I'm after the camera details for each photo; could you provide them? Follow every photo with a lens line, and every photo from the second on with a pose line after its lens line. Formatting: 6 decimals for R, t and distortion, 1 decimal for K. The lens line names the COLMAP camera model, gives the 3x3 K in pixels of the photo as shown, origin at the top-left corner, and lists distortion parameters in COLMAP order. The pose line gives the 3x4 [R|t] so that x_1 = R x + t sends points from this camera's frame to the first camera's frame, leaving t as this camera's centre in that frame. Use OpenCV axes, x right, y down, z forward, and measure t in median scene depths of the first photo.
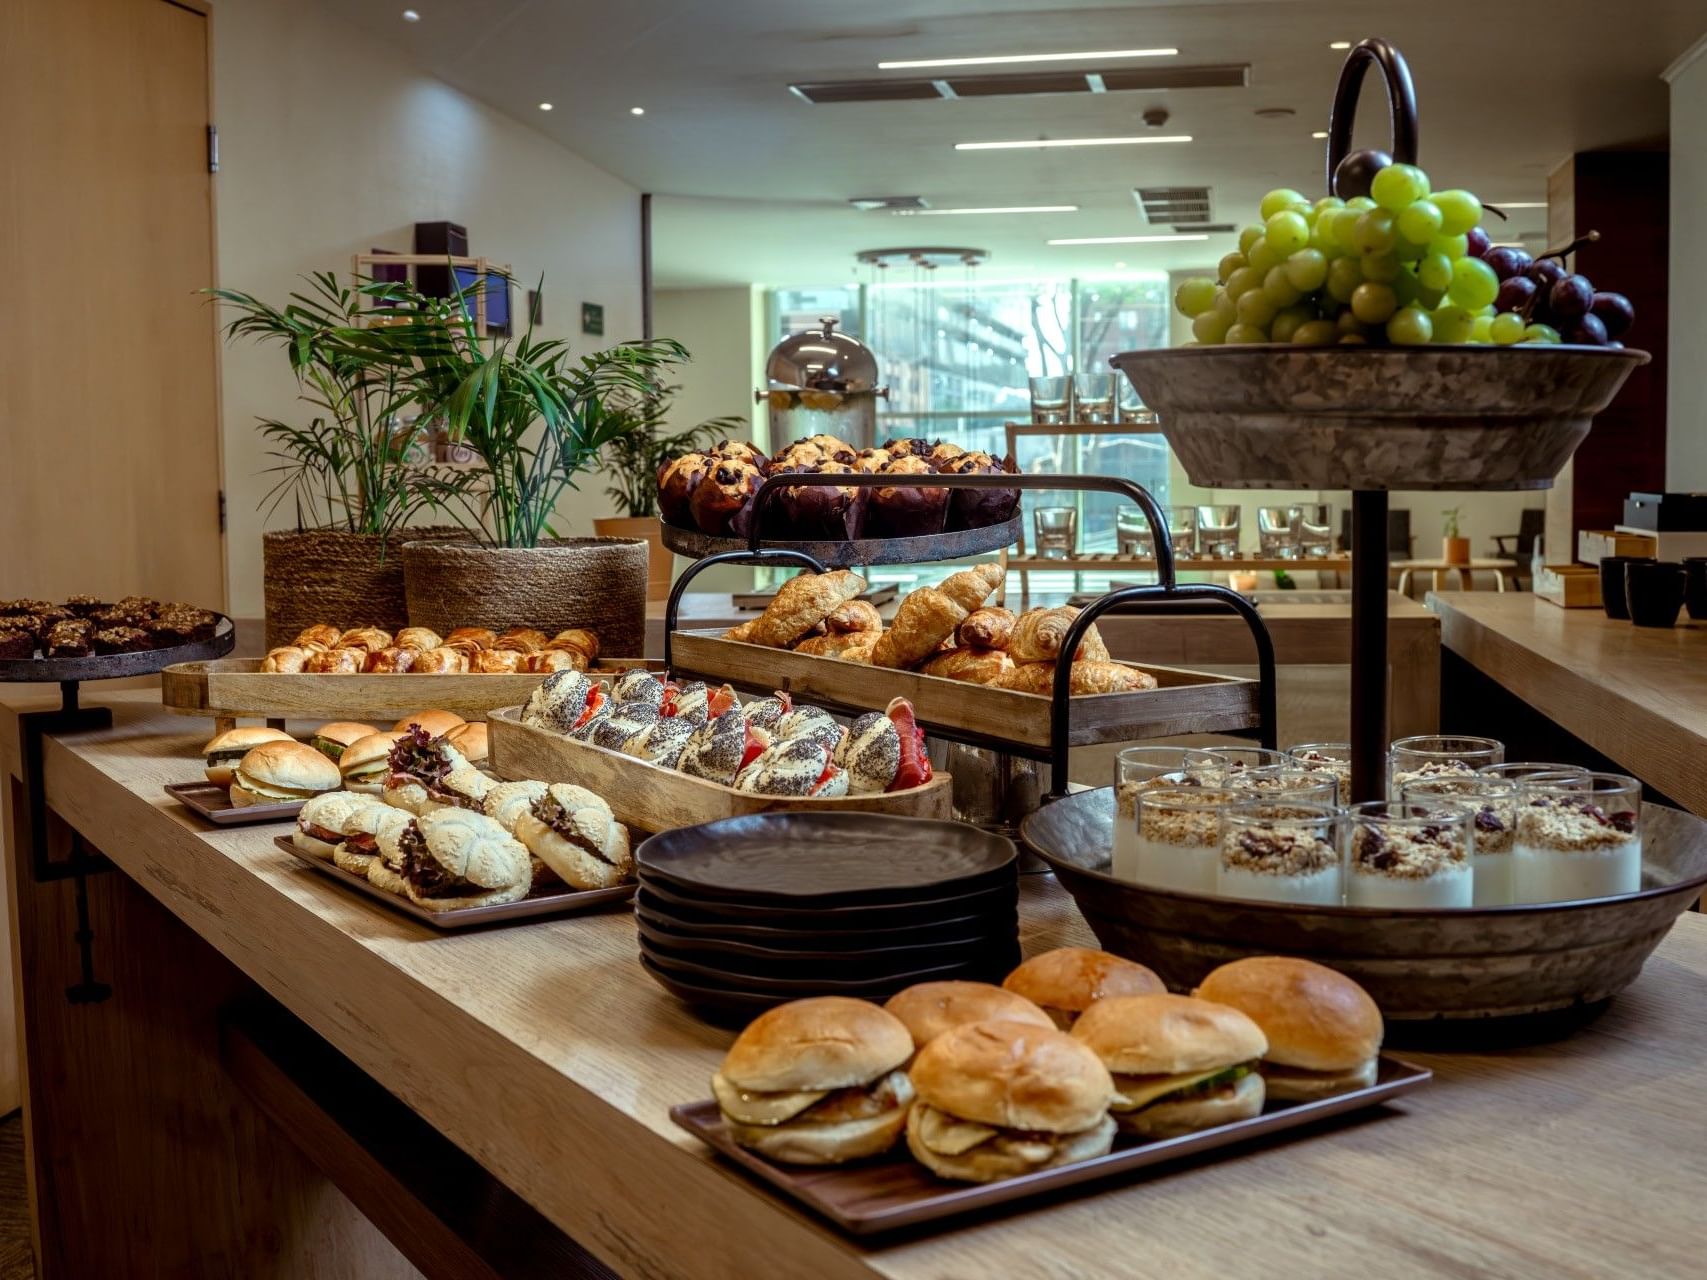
lens RADIAL K [[2006.6, 0, 919.1], [0, 2006.6, 639.1], [0, 0, 1]] dist [-0.103421, 0.016437]
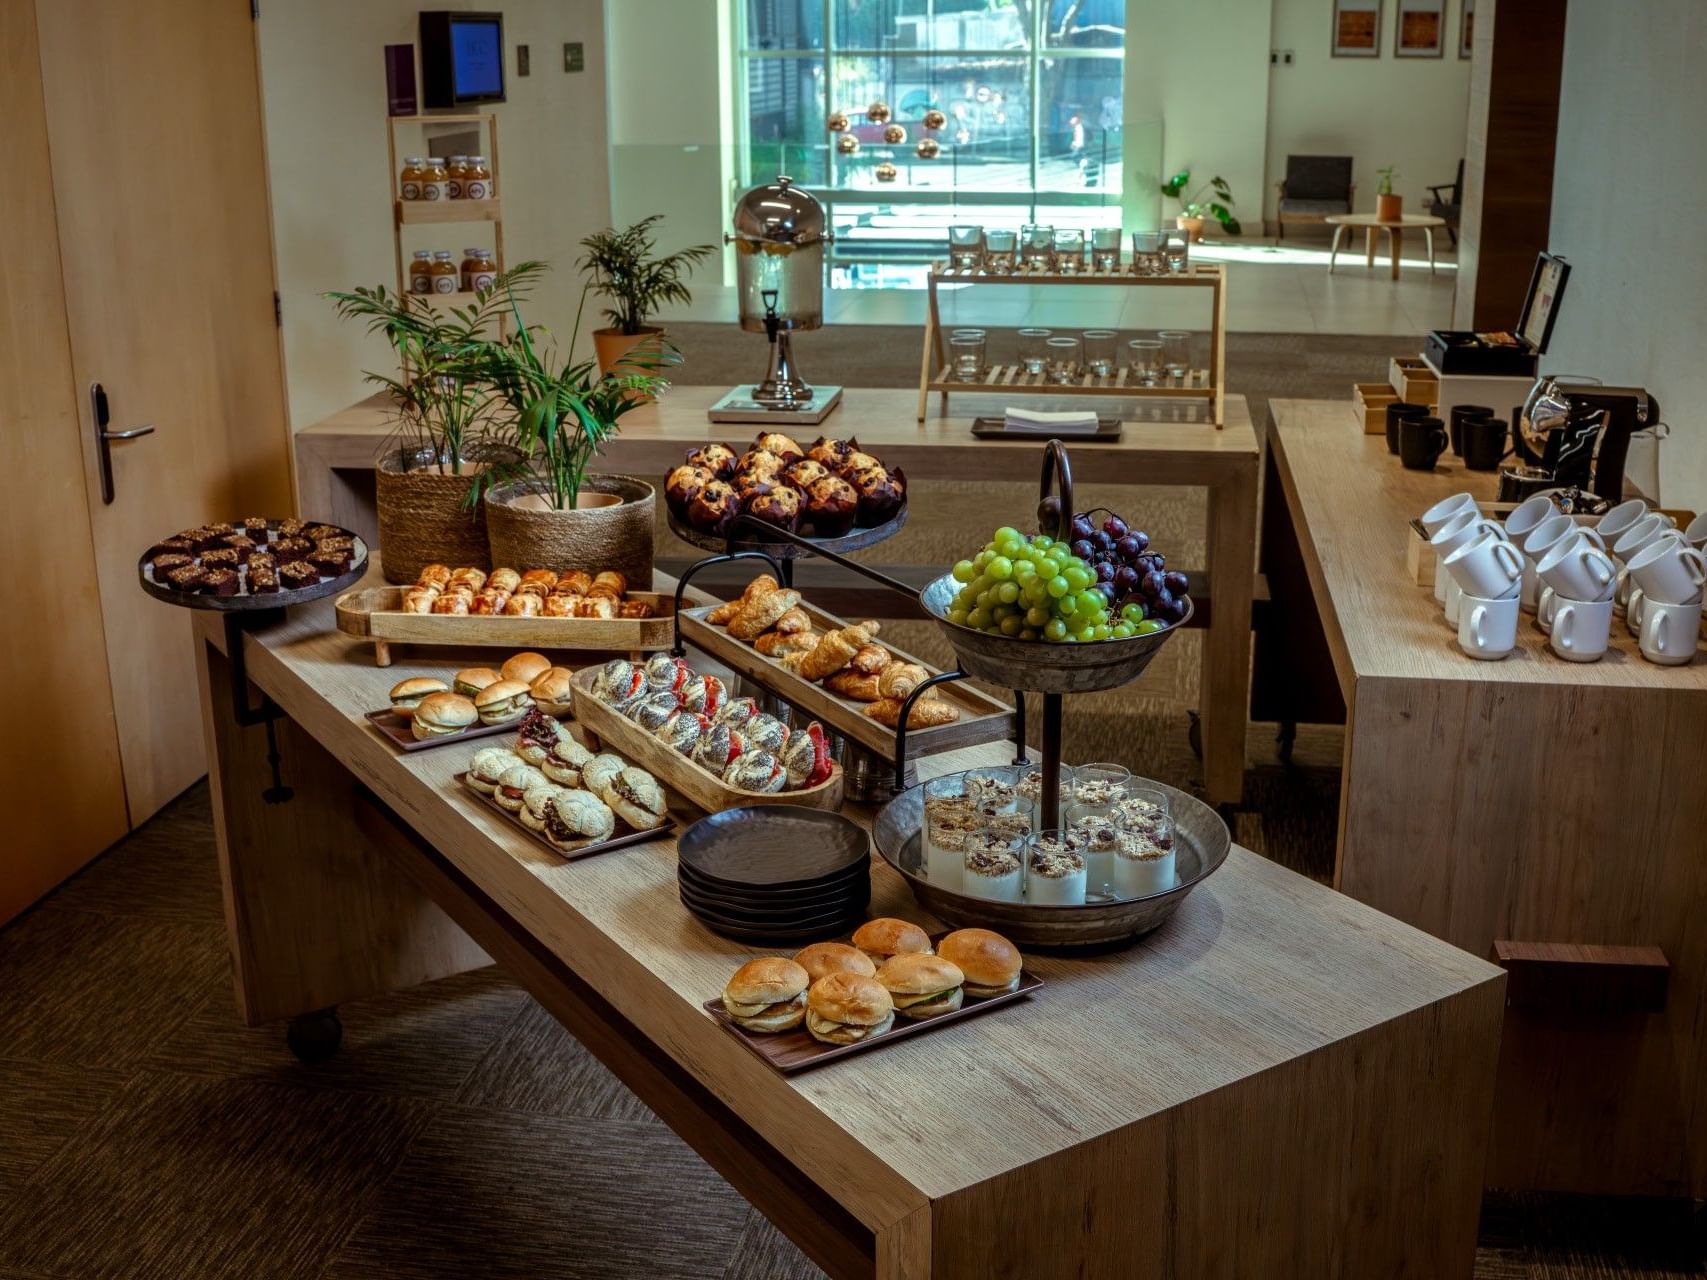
lens RADIAL K [[2020.9, 0, 969.8], [0, 2020.9, 640.5], [0, 0, 1]] dist [-0.112043, 0.018253]
pose [[0.999099, 0.005732, 0.042059, 0.045977], [-0.014514, 0.977249, 0.211599, -0.376562], [-0.039889, -0.212019, 0.976451, -0.667158]]
